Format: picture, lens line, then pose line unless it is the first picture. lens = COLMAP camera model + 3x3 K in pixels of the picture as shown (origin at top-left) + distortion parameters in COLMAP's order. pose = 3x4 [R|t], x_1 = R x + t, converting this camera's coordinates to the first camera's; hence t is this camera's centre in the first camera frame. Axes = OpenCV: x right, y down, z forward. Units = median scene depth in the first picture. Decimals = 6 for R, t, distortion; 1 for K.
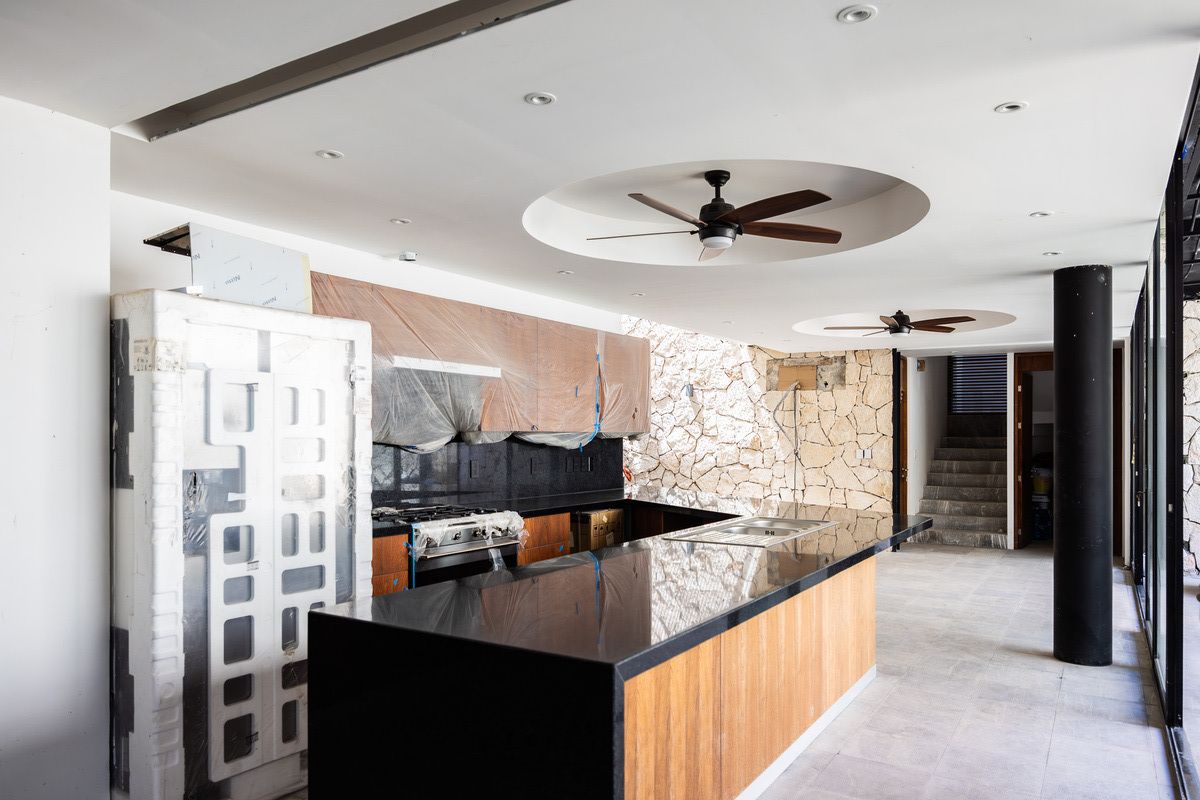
lens RADIAL K [[814.2, 0, 599.4], [0, 814.2, 441.6], [0, 0, 1]] dist [-0.000559, 0.000039]
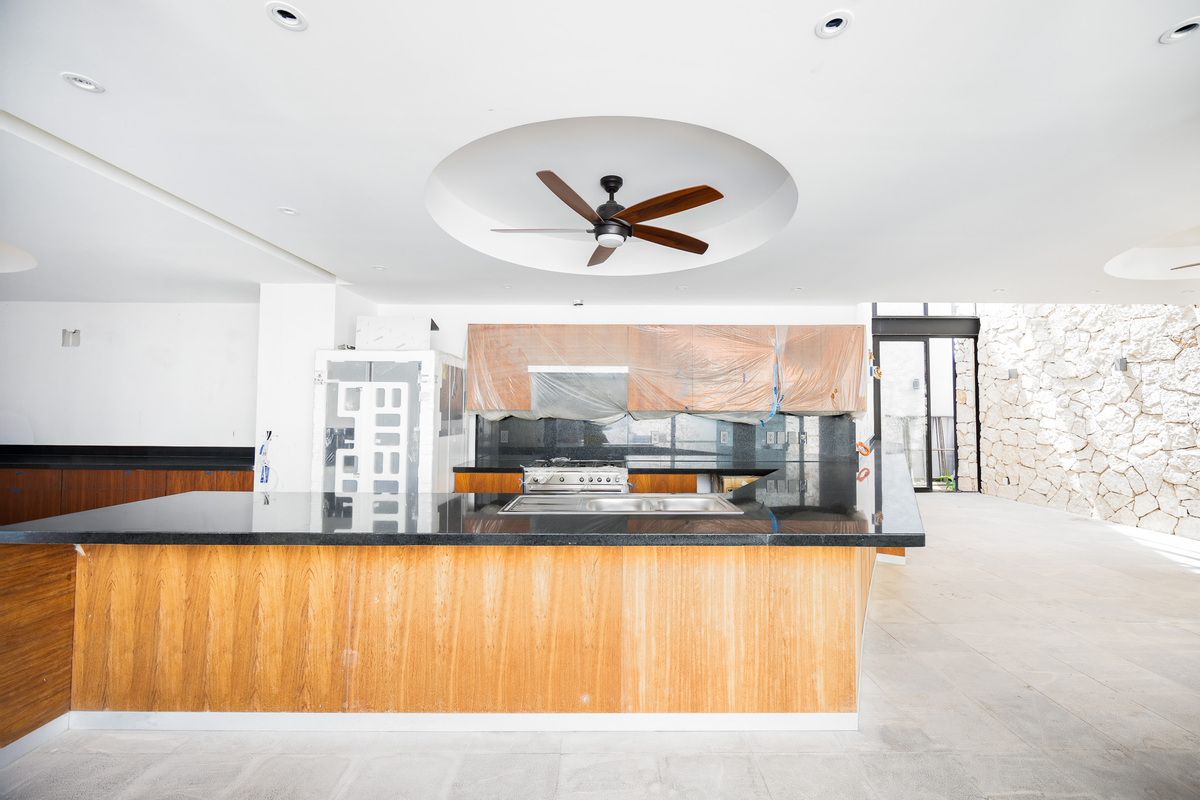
lens RADIAL K [[468.9, 0, 594.2], [0, 468.9, 393.6], [0, 0, 1]] dist [-0.000201, 0.000050]
pose [[0.536870, -0.037918, -0.842813, 0.242955], [-0.006774, 0.998764, -0.049250, -0.000556], [0.843638, 0.032150, 0.535949, 0.227676]]
